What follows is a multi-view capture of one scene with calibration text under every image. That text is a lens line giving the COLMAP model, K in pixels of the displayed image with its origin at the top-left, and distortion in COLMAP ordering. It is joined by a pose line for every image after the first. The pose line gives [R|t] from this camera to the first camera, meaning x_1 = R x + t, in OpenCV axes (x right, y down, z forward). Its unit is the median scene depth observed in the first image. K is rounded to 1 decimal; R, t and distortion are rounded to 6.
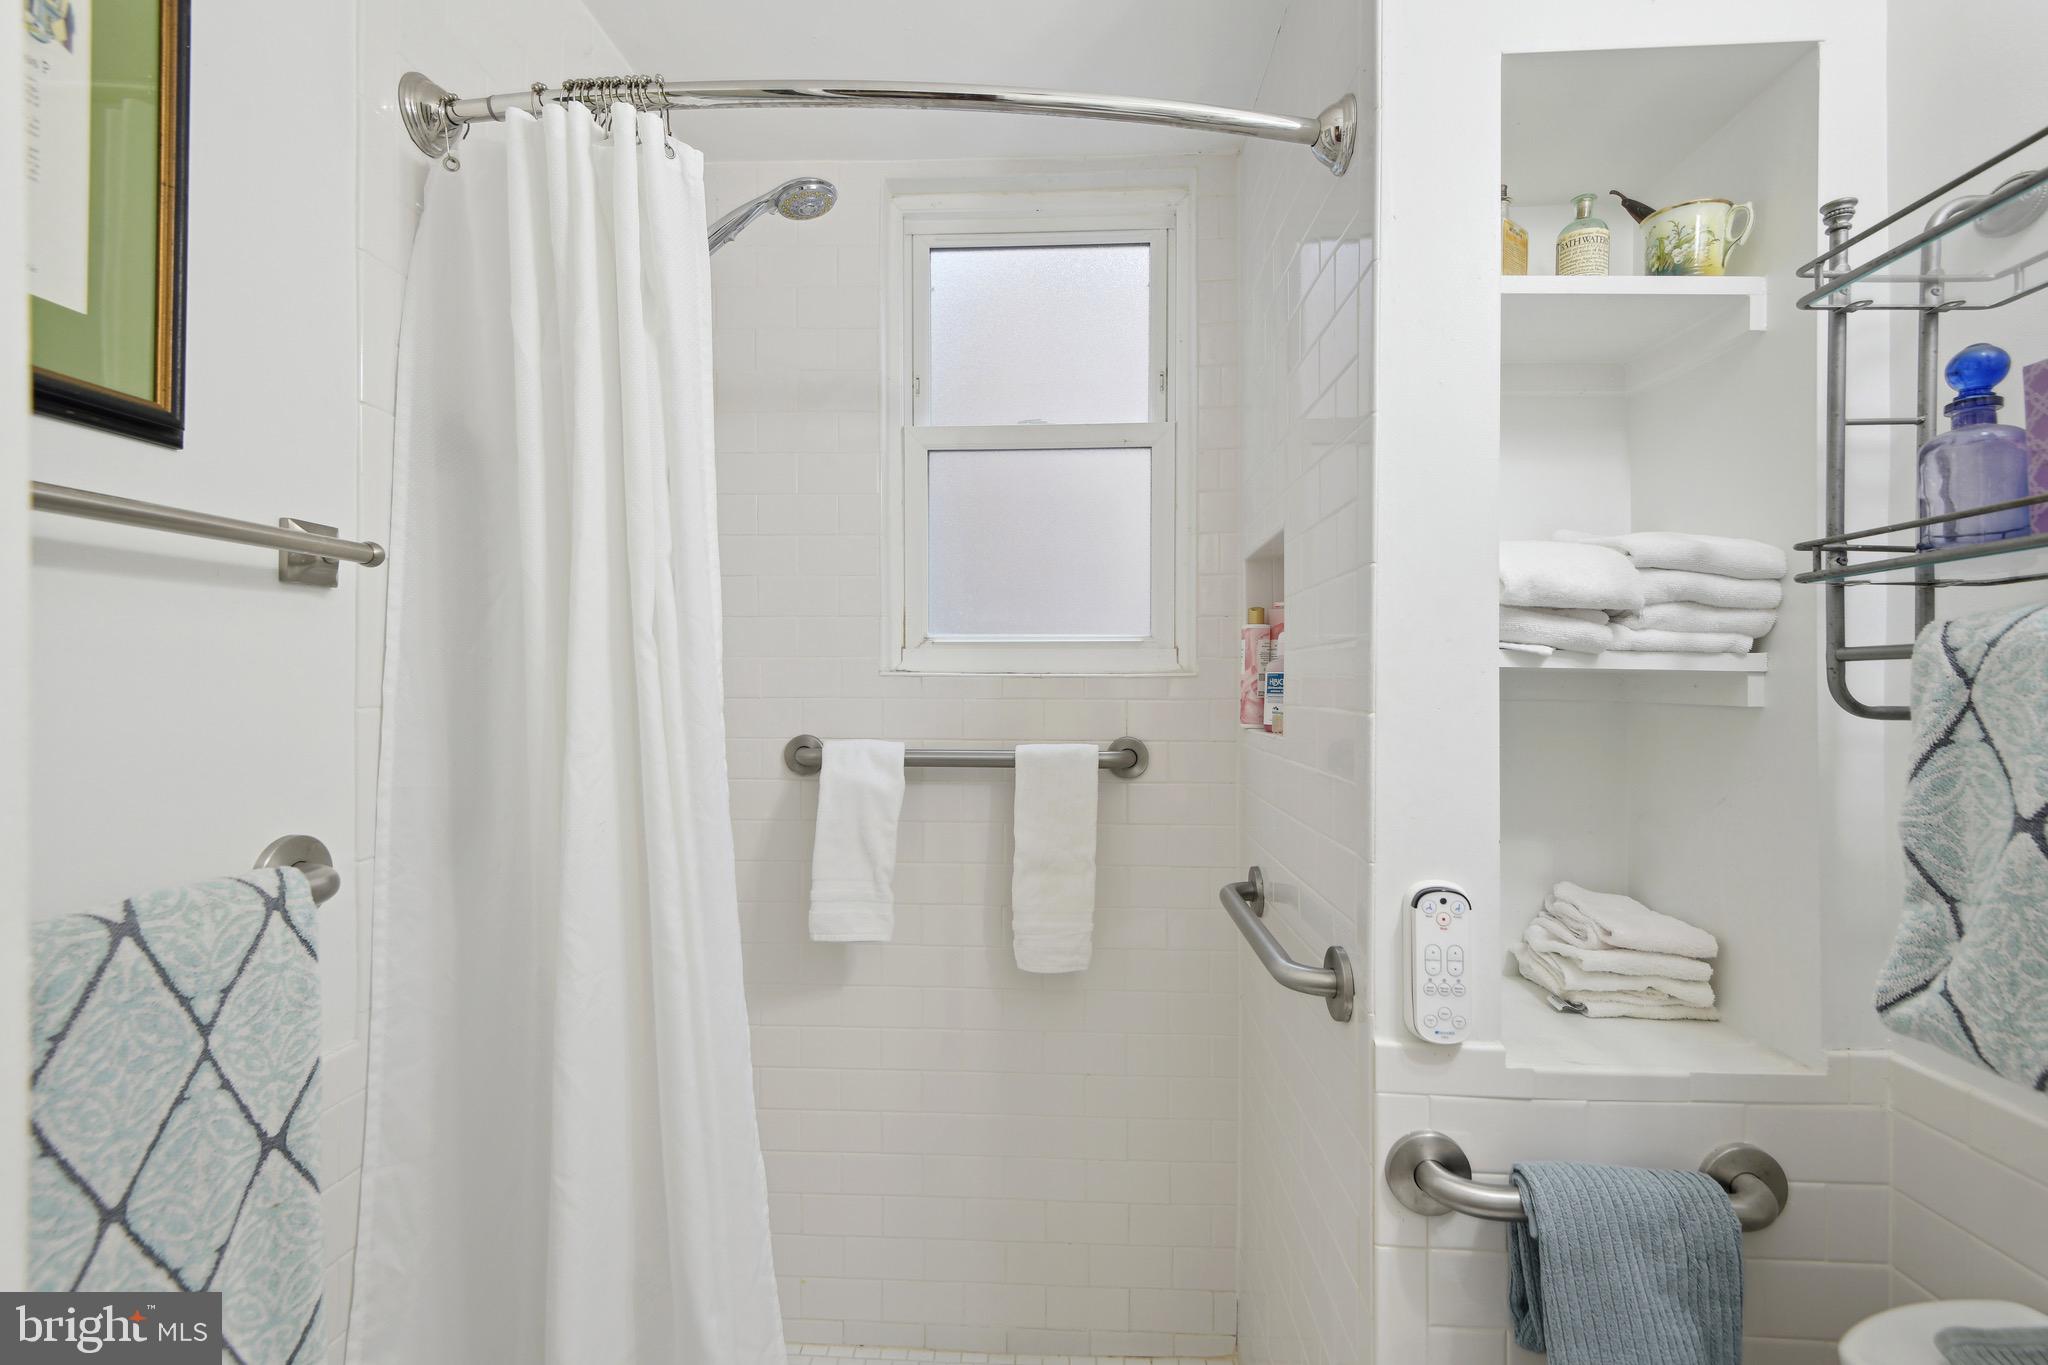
lens RADIAL K [[955.3, 0, 1014.6], [0, 955.3, 671.0], [0, 0, 1]] dist [0.010748, -0.001753]
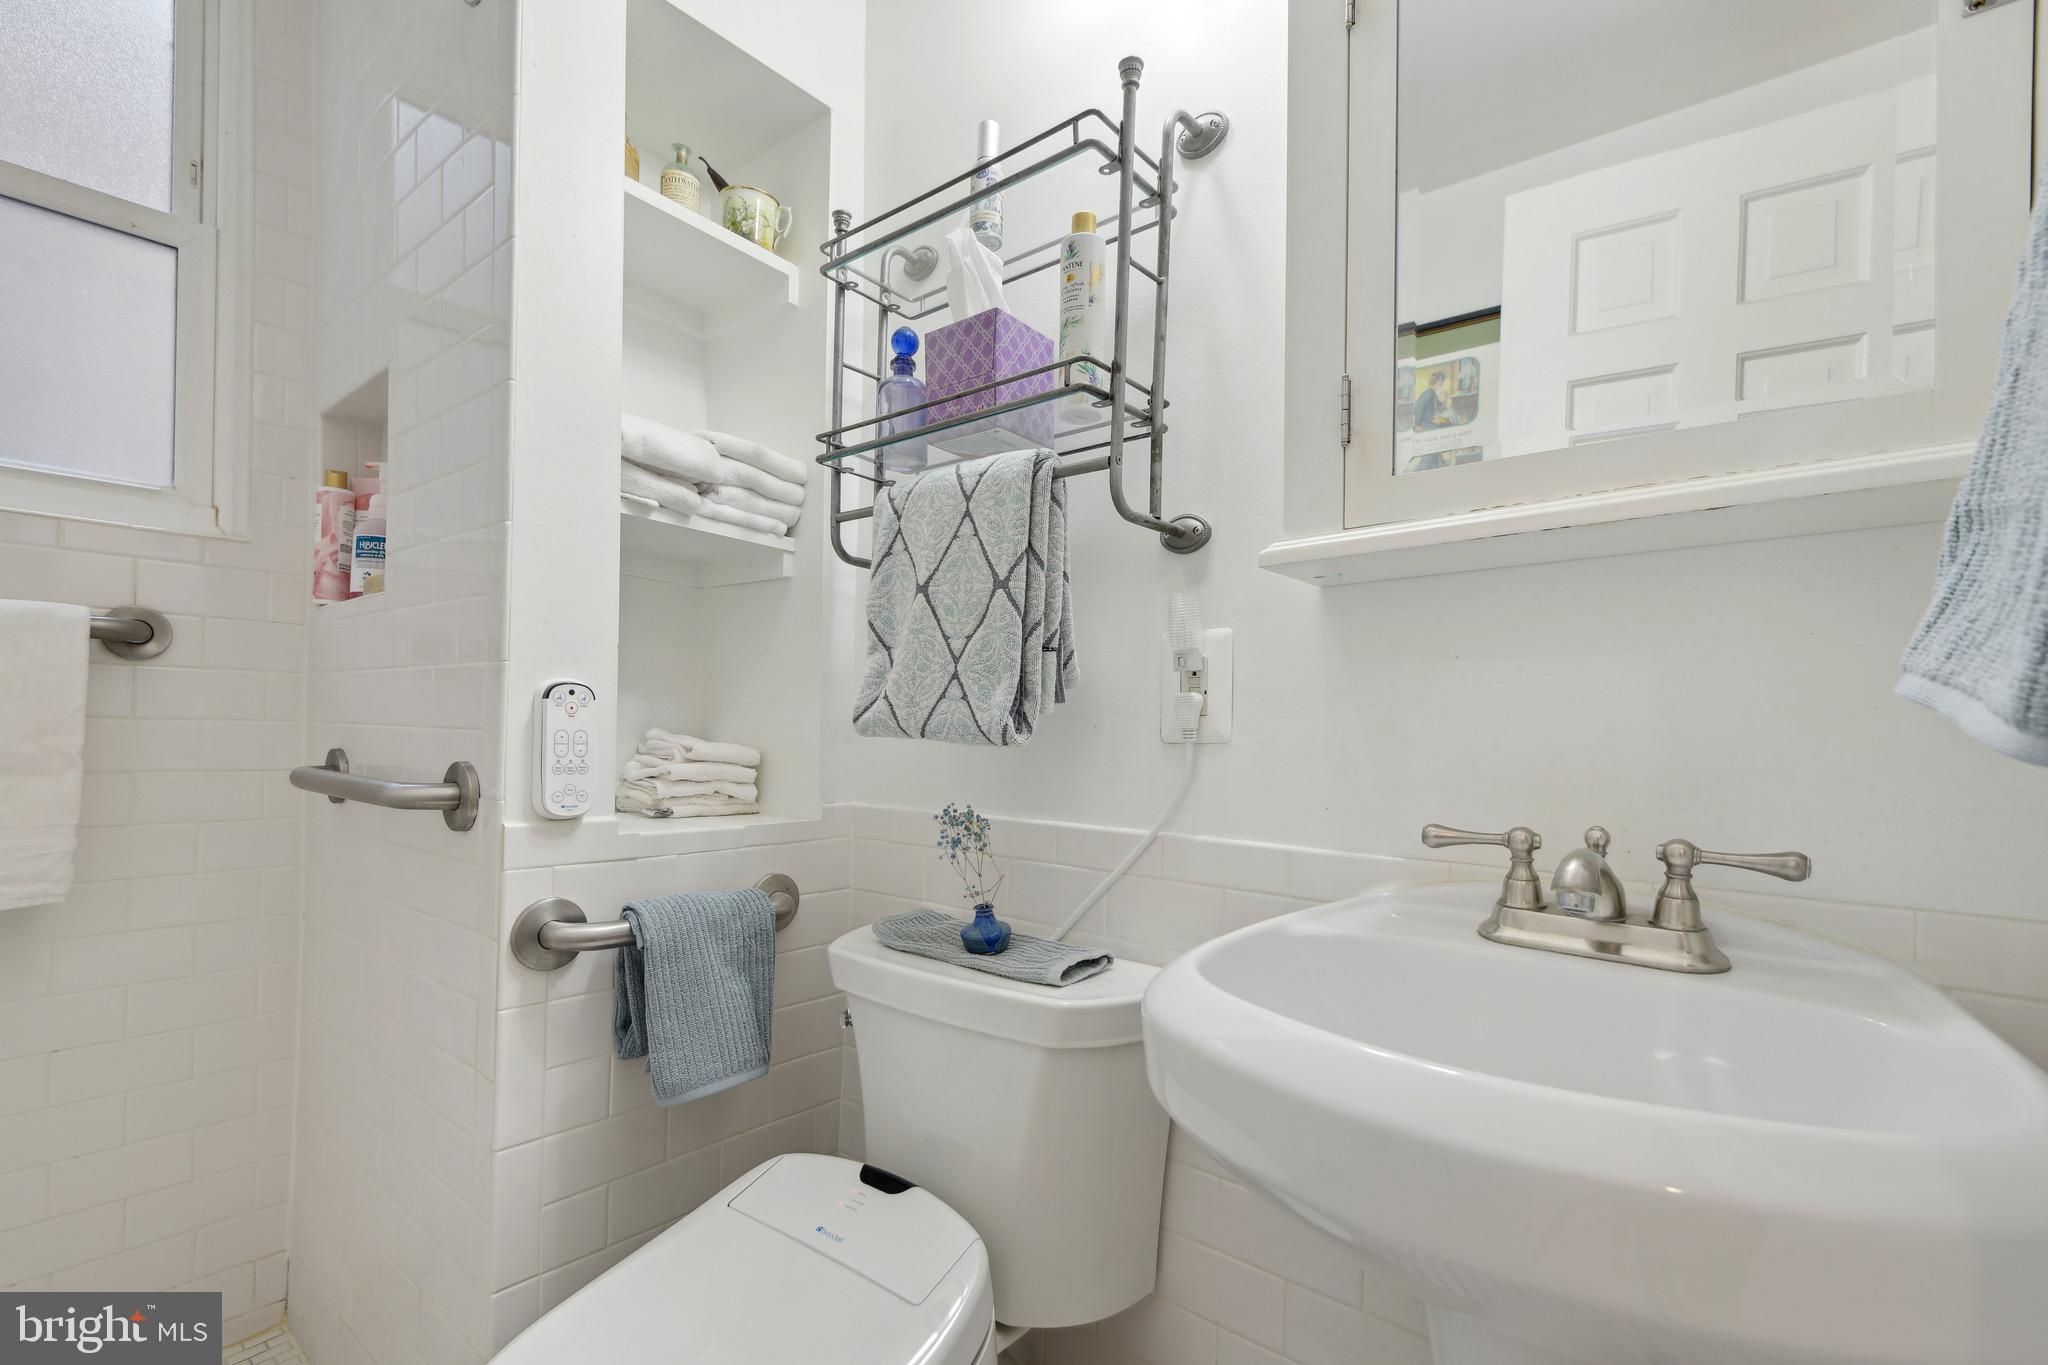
lens RADIAL K [[934.6, 0, 1015.7], [0, 934.6, 699.6], [0, 0, 1]] dist [0.036955, -0.011330]
pose [[0.607086, 0.004140, 0.794626, -0.124743], [-0.024996, 0.999591, 0.013889, 0.214401], [-0.794243, -0.028295, 0.606941, -0.109916]]
